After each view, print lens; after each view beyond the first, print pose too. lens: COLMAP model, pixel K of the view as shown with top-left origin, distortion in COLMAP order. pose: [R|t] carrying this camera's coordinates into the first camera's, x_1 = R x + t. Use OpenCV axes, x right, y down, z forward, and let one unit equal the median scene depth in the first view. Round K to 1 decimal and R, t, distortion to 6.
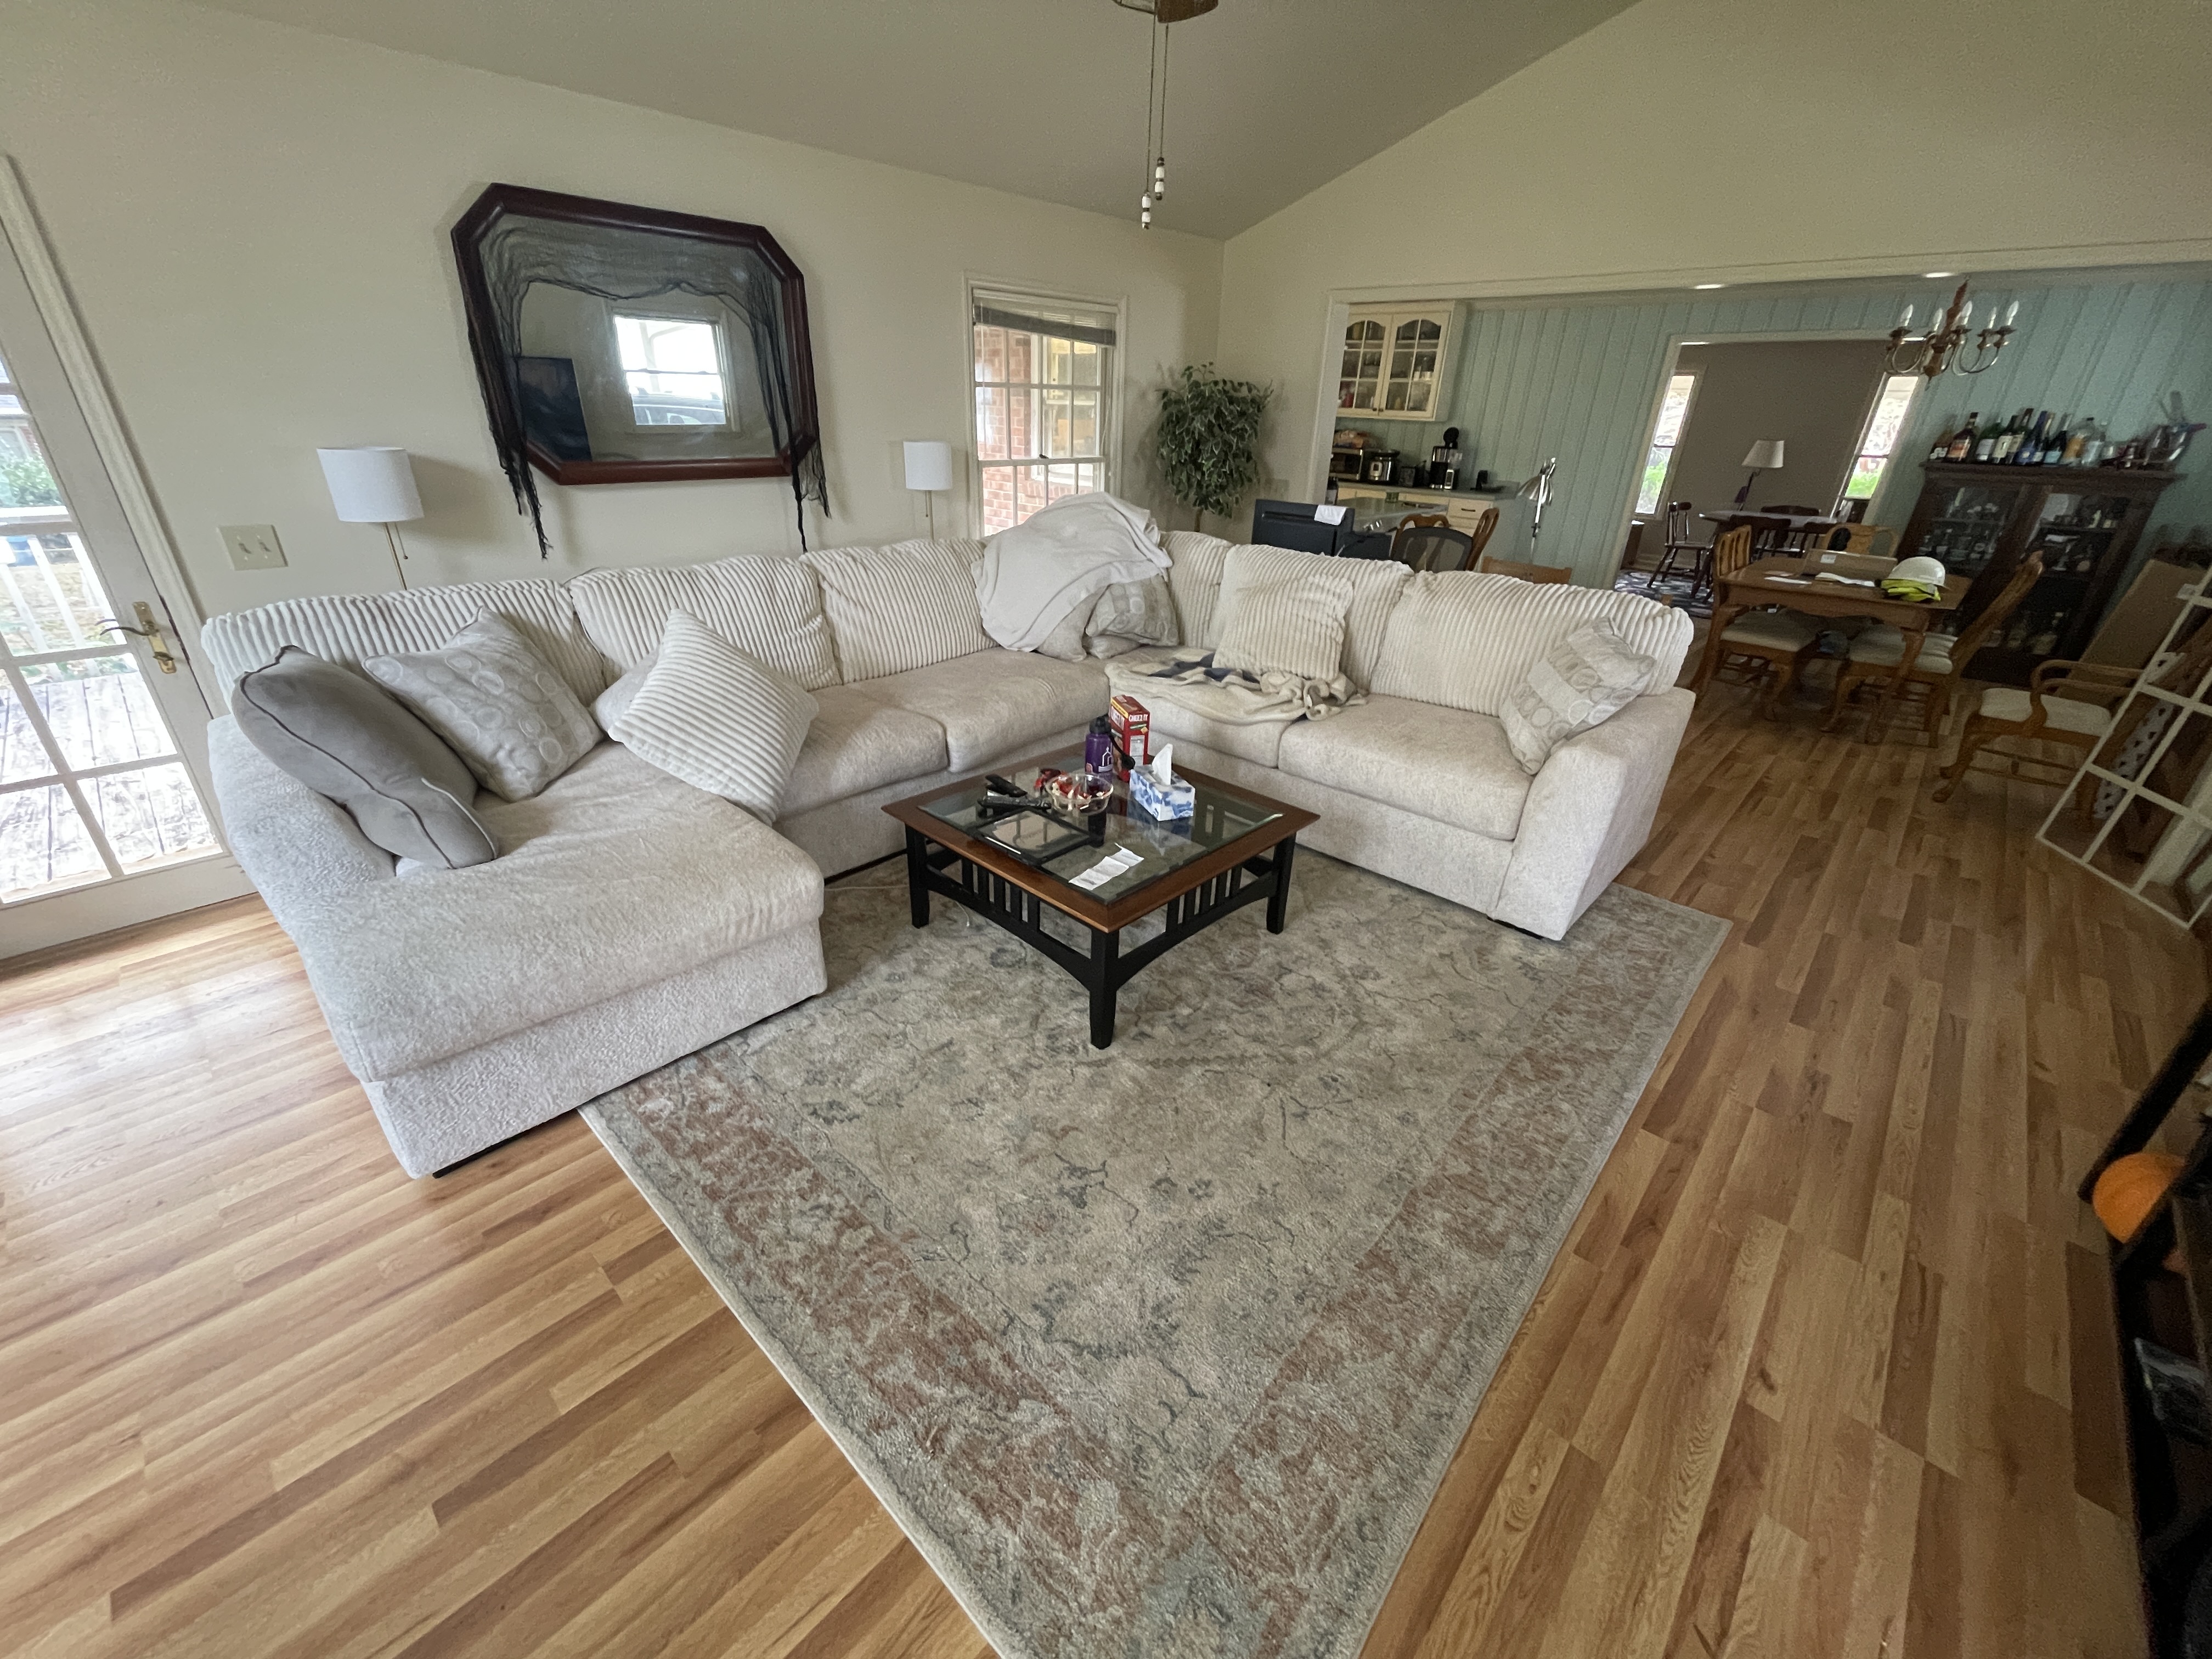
lens RADIAL K [[890.8, 0, 1094.3], [0, 890.8, 833.2], [0, 0, 1]] dist [-0.001554, -0.000119]
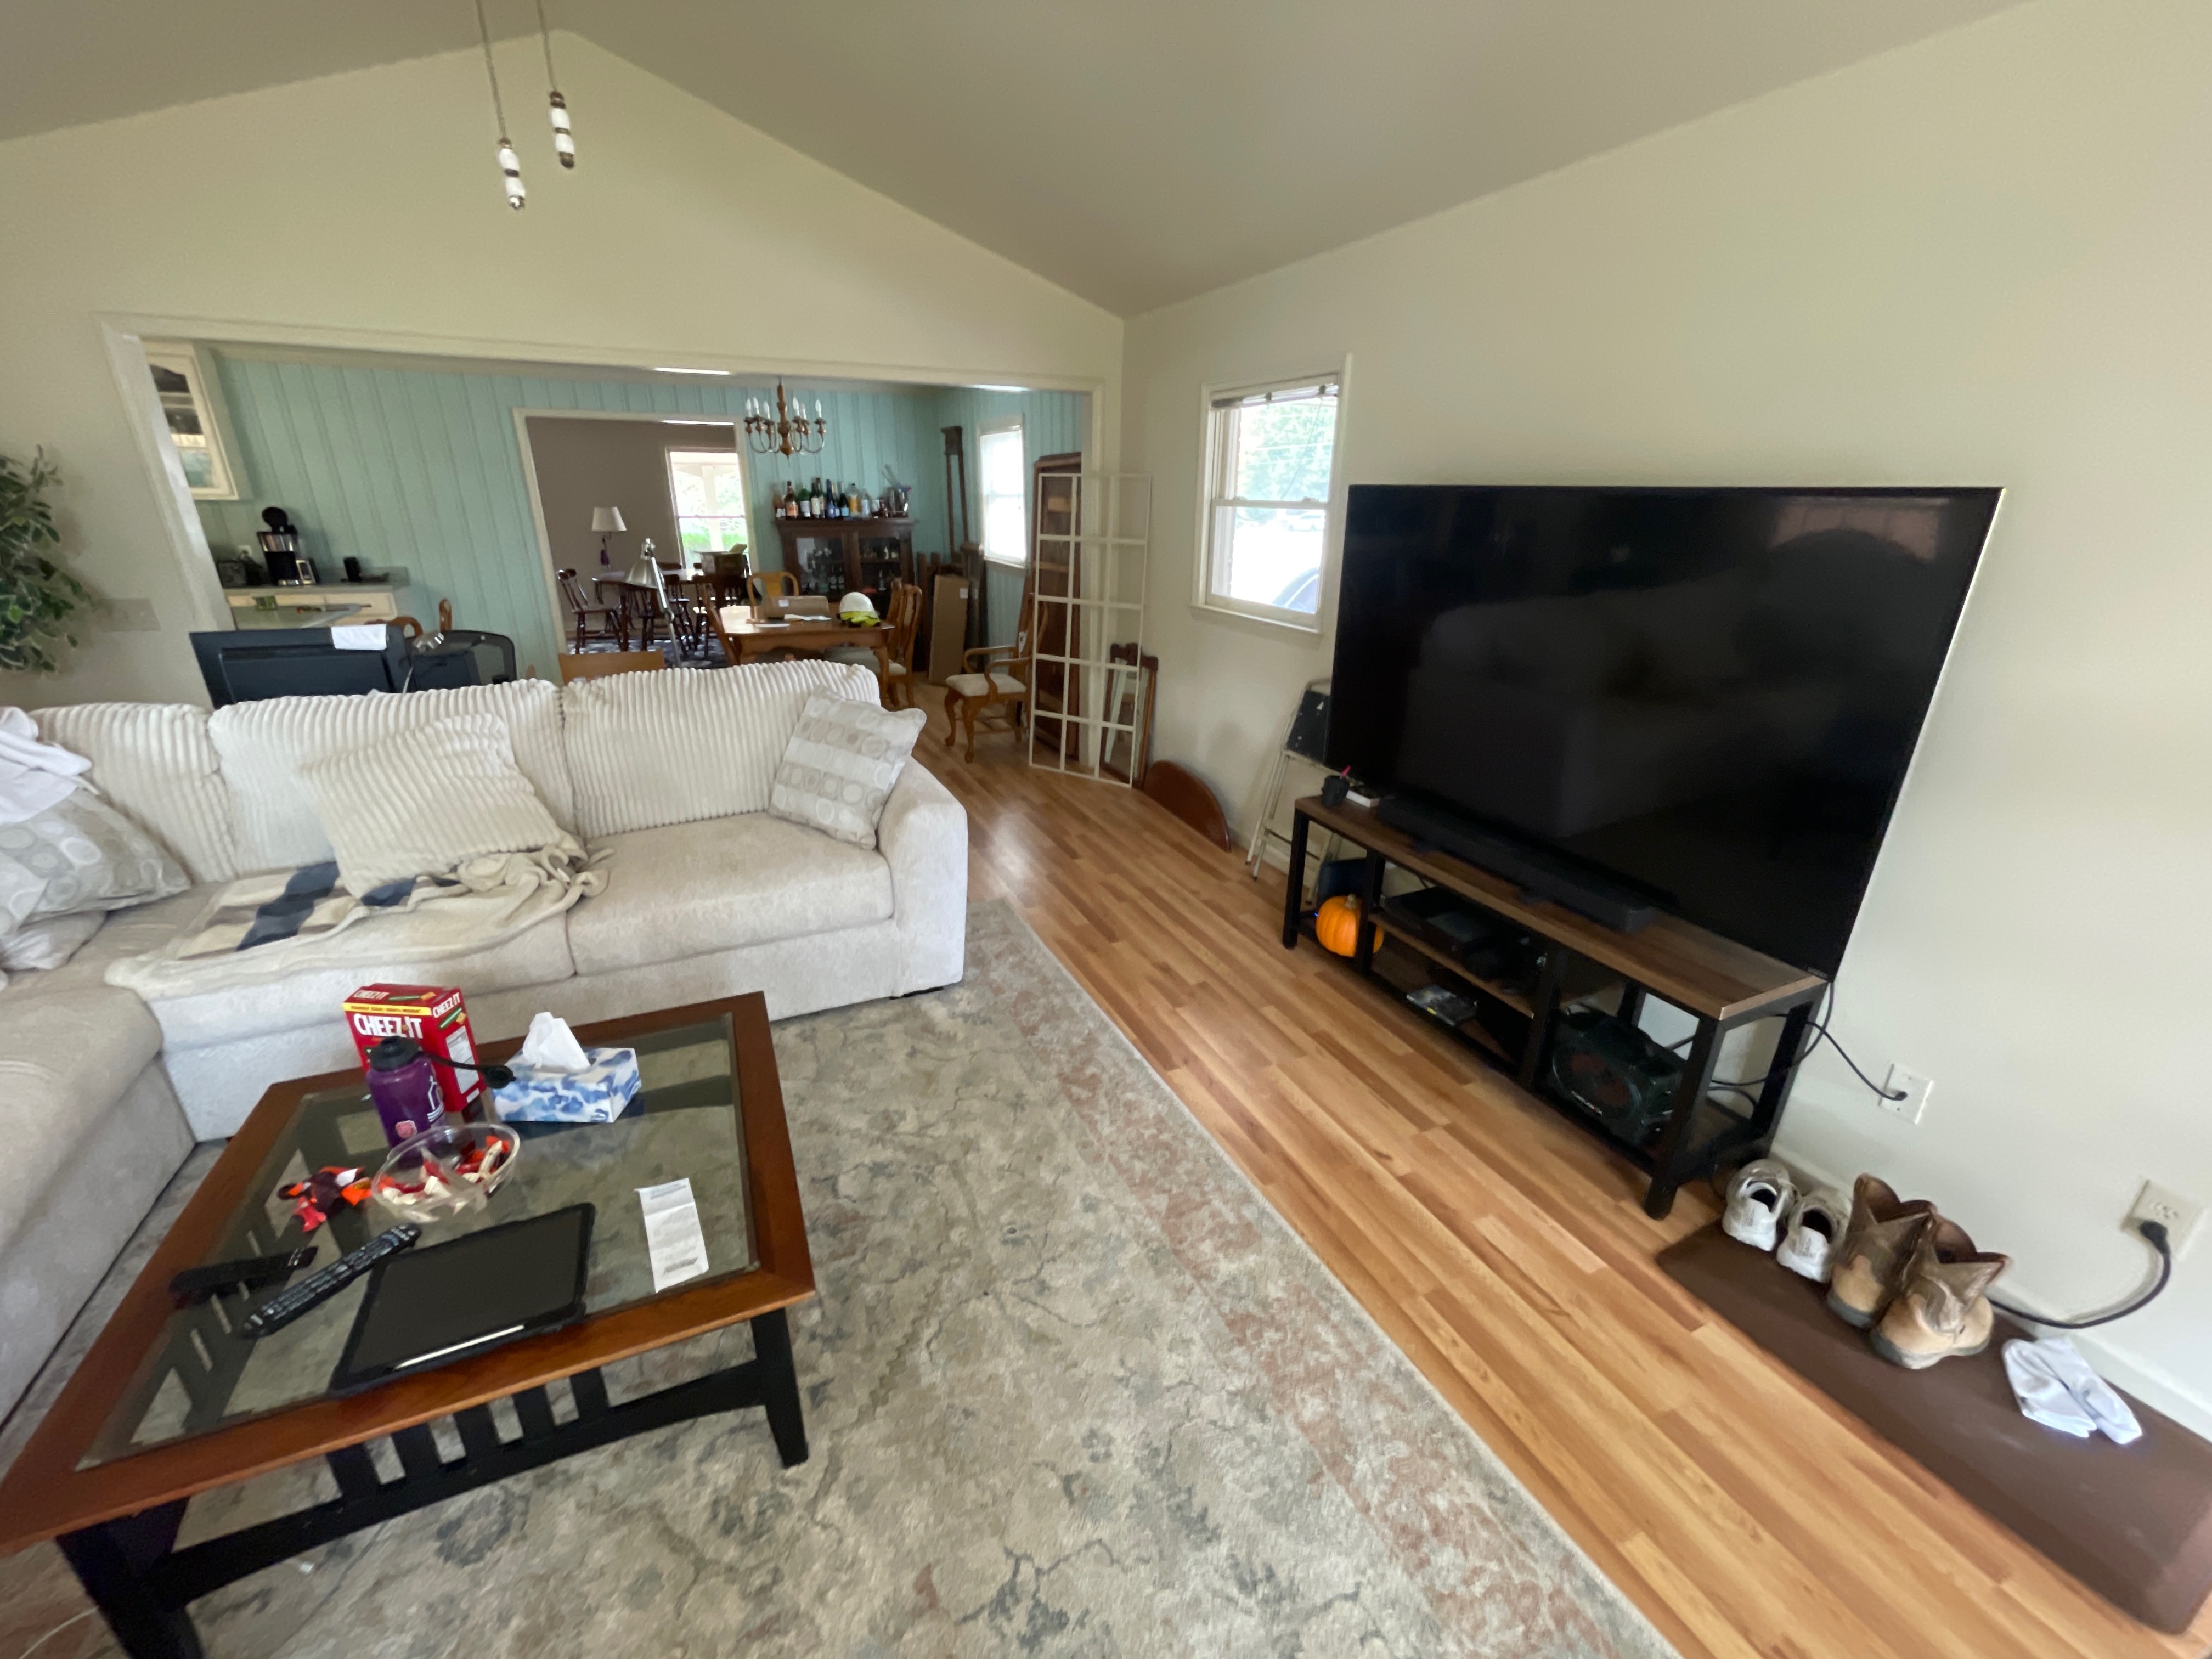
lens RADIAL K [[890.8, 0, 1094.3], [0, 890.8, 833.2], [0, 0, 1]] dist [-0.001554, -0.000119]
pose [[0.374461, -0.350751, 0.858343, -0.223201], [0.403674, 0.895034, 0.189637, -0.146992], [-0.834761, 0.275479, 0.476744, 0.278286]]
